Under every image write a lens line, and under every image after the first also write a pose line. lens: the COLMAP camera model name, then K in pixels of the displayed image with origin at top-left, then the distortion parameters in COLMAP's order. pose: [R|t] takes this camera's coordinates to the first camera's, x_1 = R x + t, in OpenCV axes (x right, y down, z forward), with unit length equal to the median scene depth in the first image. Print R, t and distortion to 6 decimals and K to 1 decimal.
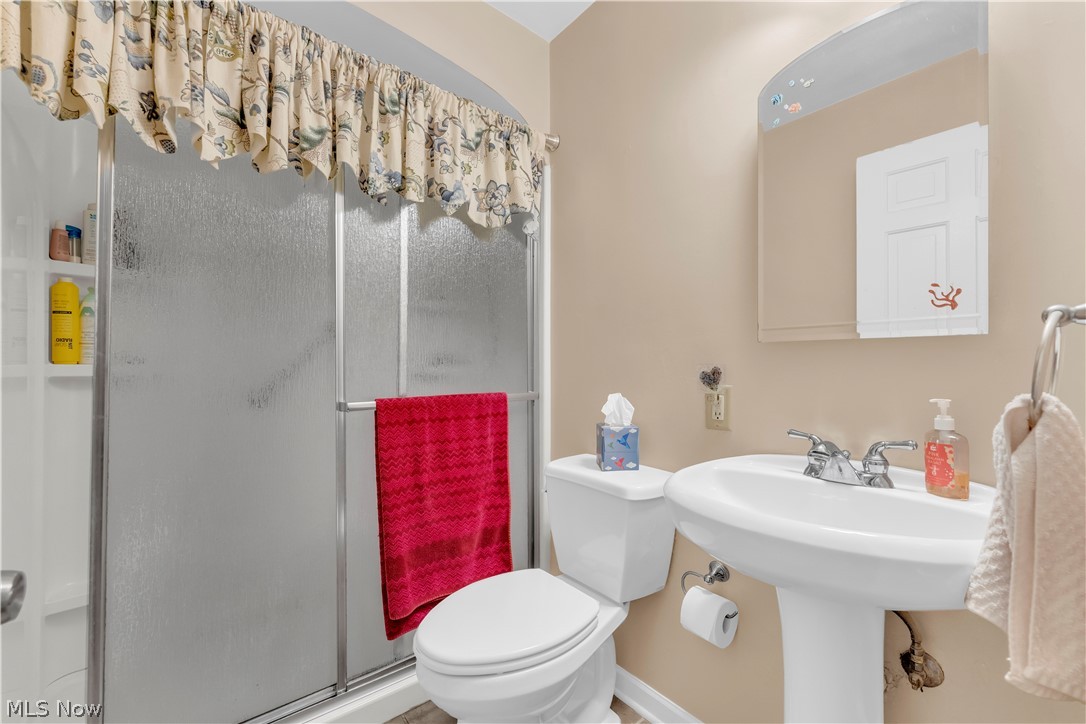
lens RADIAL K [[441.6, 0, 543.7], [0, 441.6, 360.5], [0, 0, 1]] dist [-0.003612, -0.000414]
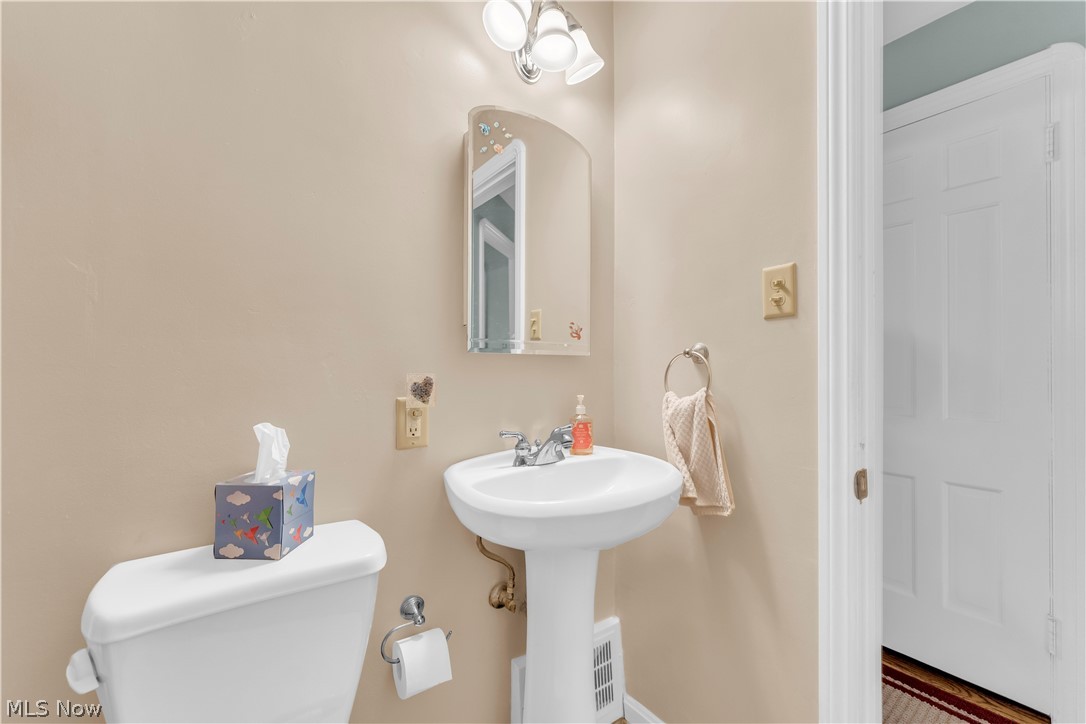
lens RADIAL K [[441.6, 0, 544.0], [0, 441.6, 369.9], [0, 0, 1]] dist [-0.003612, -0.000414]
pose [[0.045563, 0.002524, 0.998958, -0.498462], [-0.008239, 0.999964, -0.002151, -0.000103], [-0.998928, -0.008133, 0.045582, 0.730937]]
